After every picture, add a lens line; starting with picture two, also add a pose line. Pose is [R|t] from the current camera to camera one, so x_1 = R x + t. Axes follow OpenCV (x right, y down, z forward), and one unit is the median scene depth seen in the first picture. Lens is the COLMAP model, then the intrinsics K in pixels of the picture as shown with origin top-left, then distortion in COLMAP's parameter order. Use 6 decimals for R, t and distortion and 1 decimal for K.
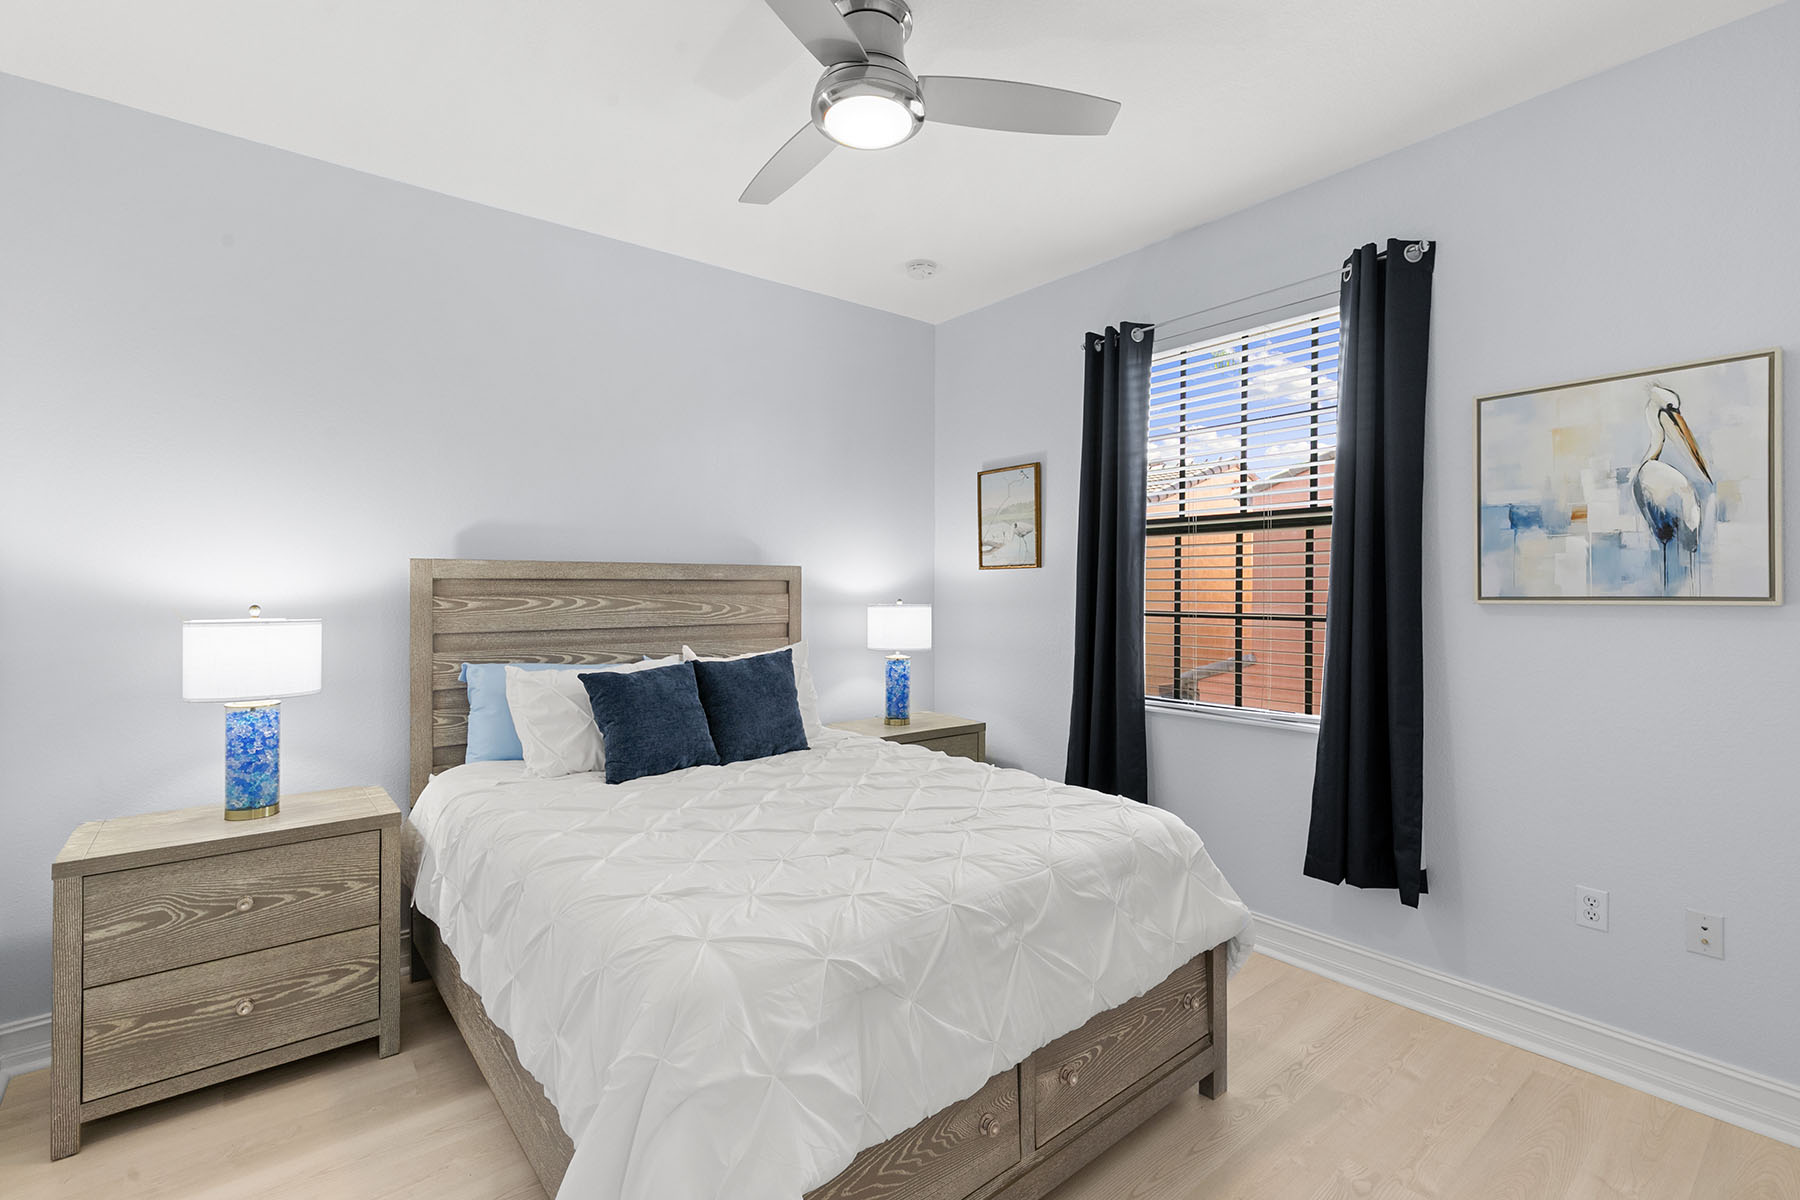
lens RADIAL K [[803.7, 0, 899.8], [0, 803.7, 597.3], [0, 0, 1]] dist [0.004978, 0.000050]
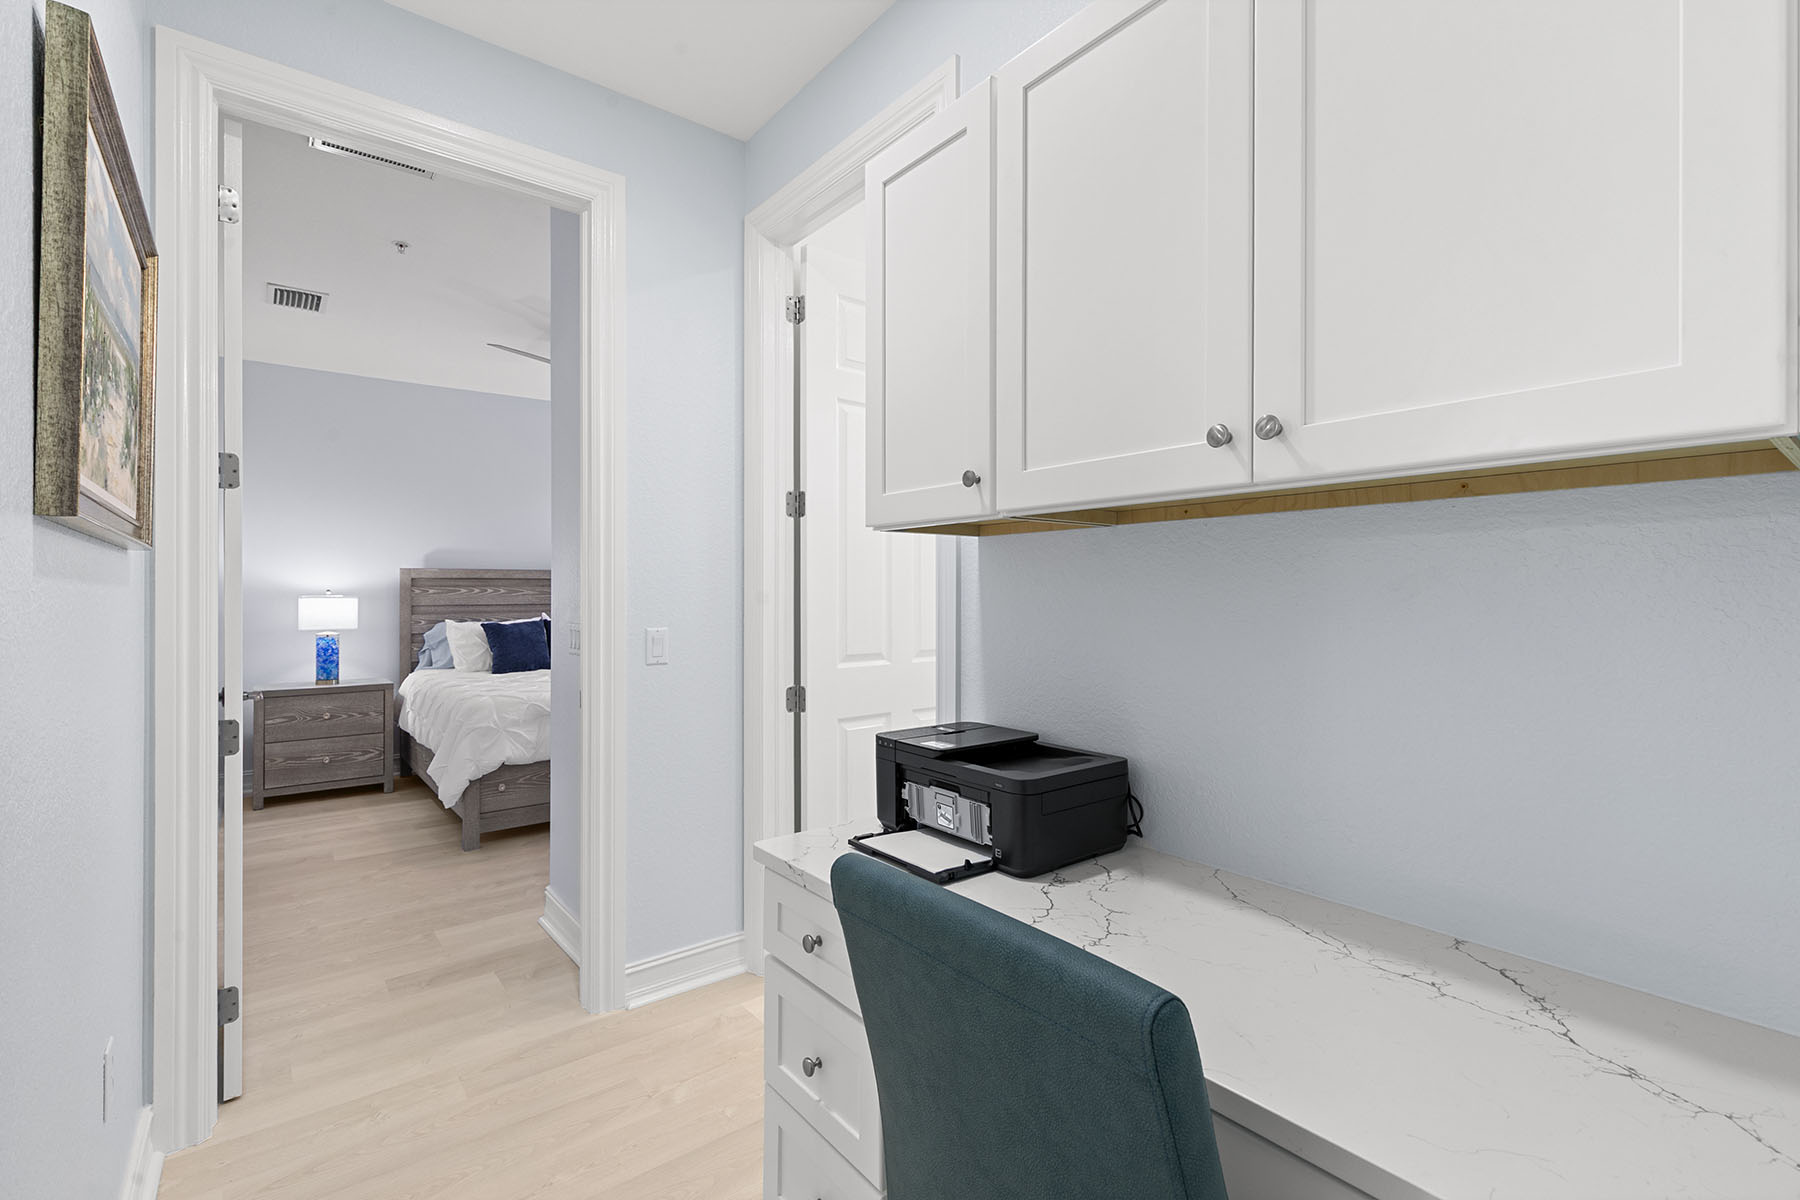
lens RADIAL K [[803.7, 0, 899.8], [0, 803.7, 597.3], [0, 0, 1]] dist [0.004978, 0.000050]
pose [[0.999828, -0.006049, -0.017543, 0.818694], [0.005926, 0.999958, -0.007019, 0.055706], [0.017585, 0.006914, 0.999821, -1.199266]]
